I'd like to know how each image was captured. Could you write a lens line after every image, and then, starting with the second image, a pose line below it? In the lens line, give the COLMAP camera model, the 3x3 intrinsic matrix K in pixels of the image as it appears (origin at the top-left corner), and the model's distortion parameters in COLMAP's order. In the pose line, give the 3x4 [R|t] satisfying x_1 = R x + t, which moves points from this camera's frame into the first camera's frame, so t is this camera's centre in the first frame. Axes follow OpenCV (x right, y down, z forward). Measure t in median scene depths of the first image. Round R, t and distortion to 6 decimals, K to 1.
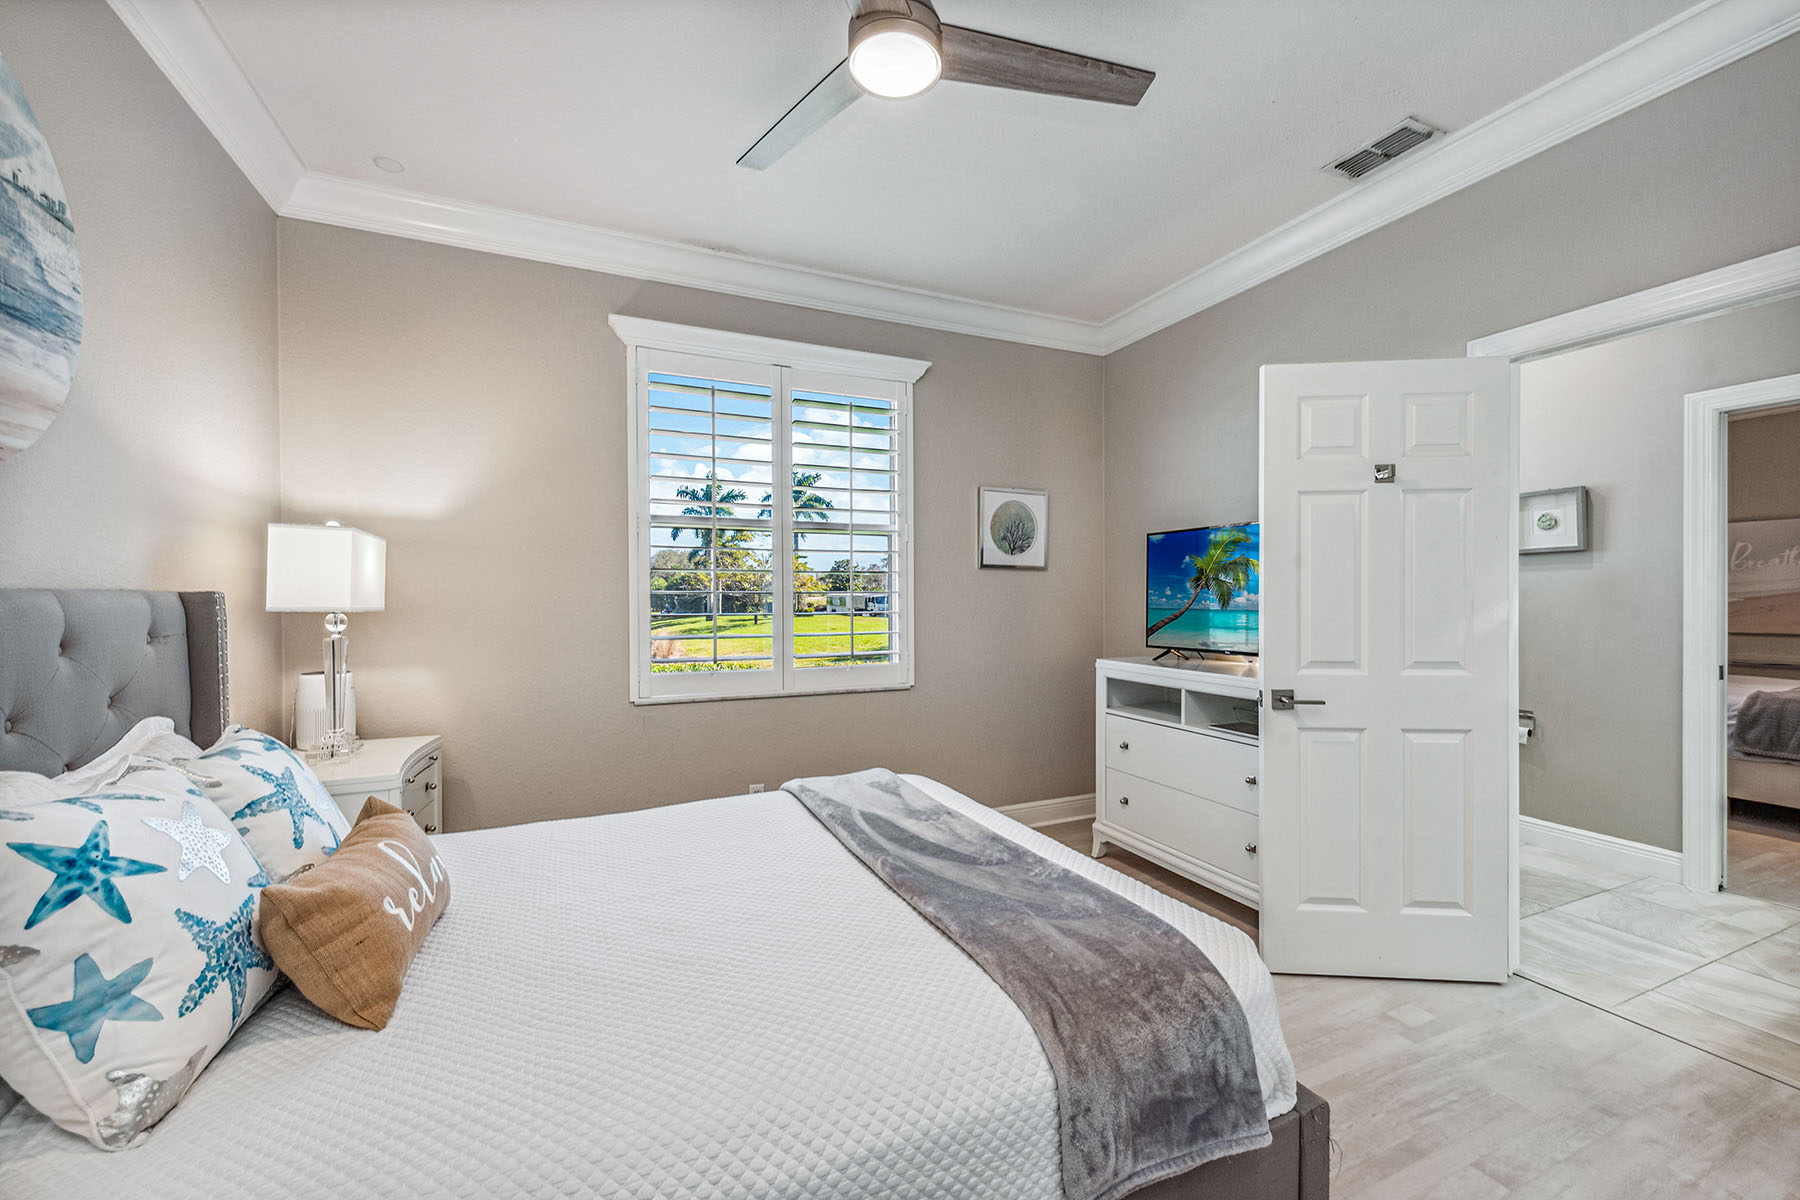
lens RADIAL K [[706.4, 0, 913.1], [0, 706.4, 610.4], [0, 0, 1]] dist [0.007862, -0.000485]
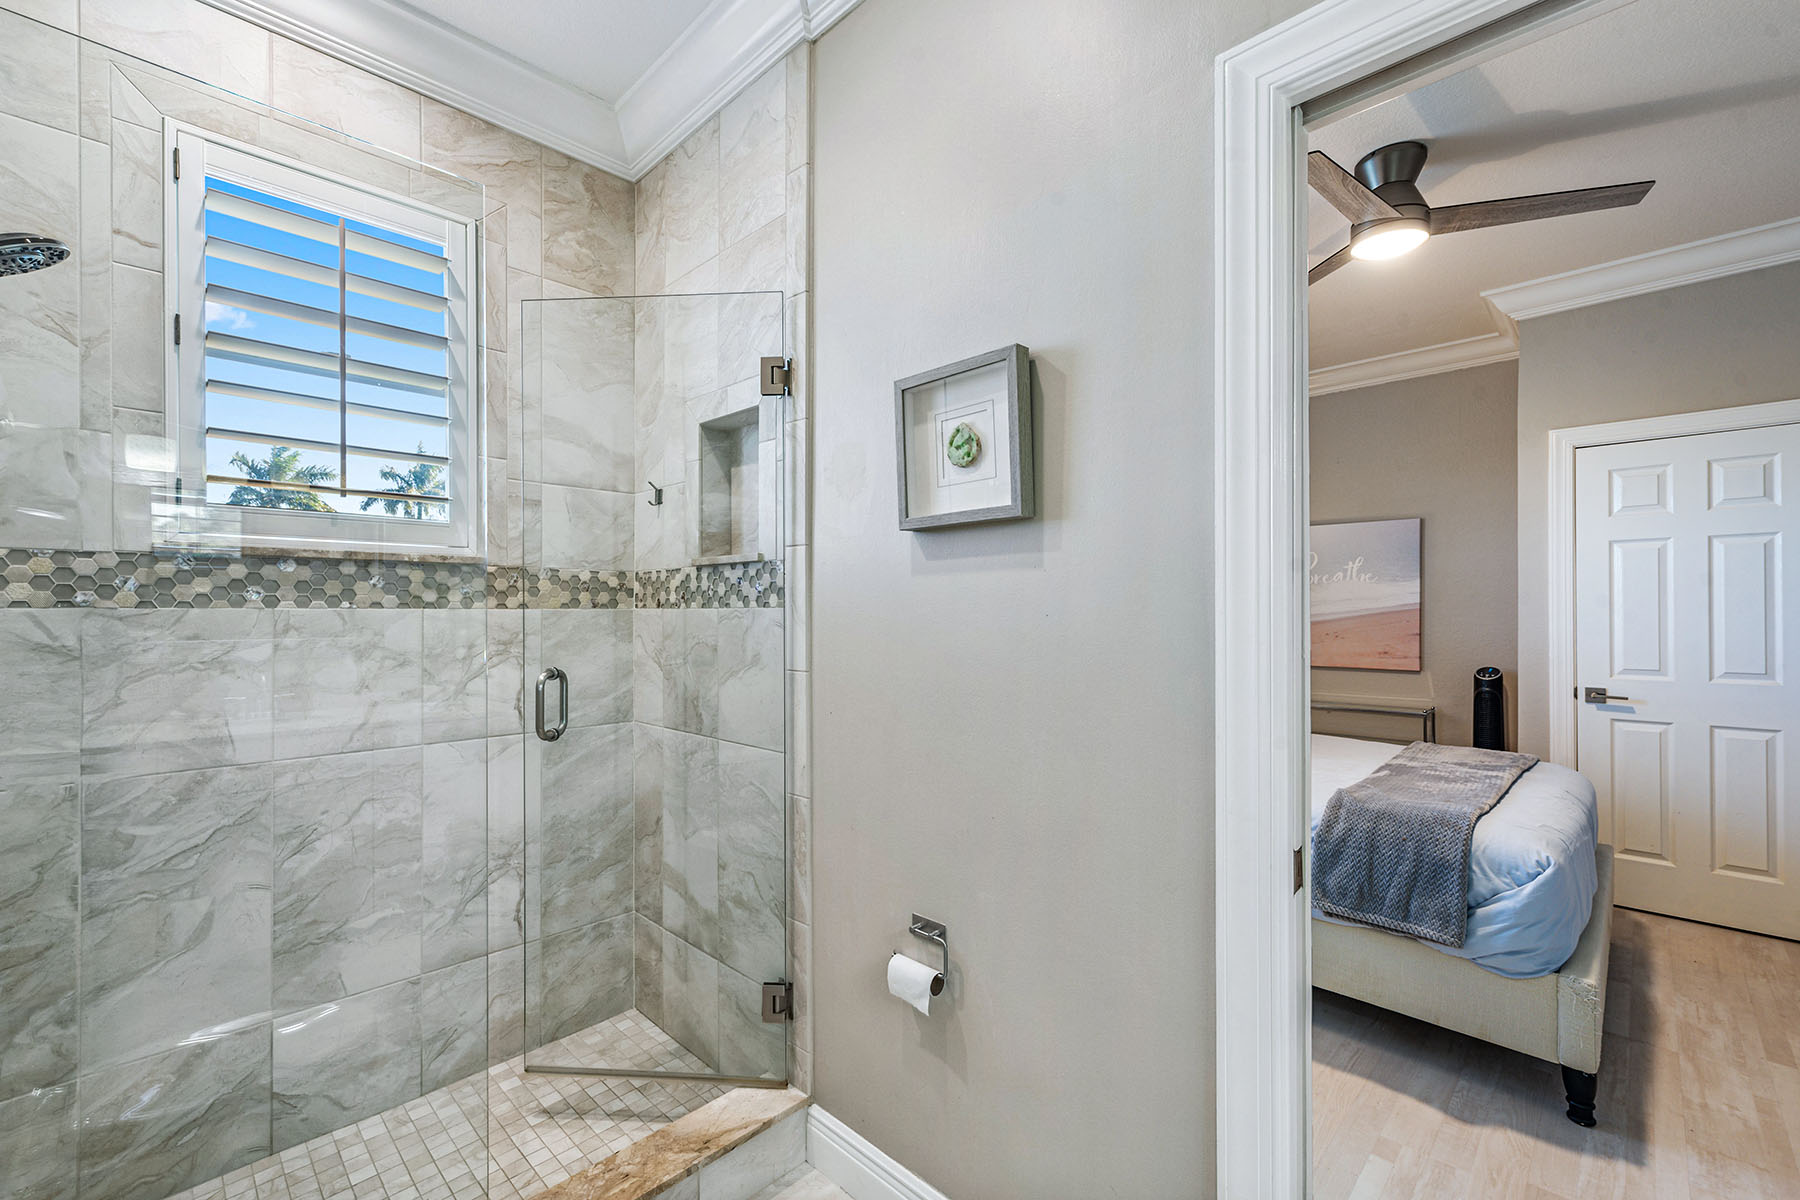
lens RADIAL K [[750.2, 0, 889.5], [0, 750.2, 605.4], [0, 0, 1]] dist [0.007341, -0.002986]
pose [[0.935988, 0.010151, 0.351884, 0.721549], [-0.005207, 0.999874, -0.014996, -0.031585], [-0.351992, 0.012204, 0.935923, 0.640681]]
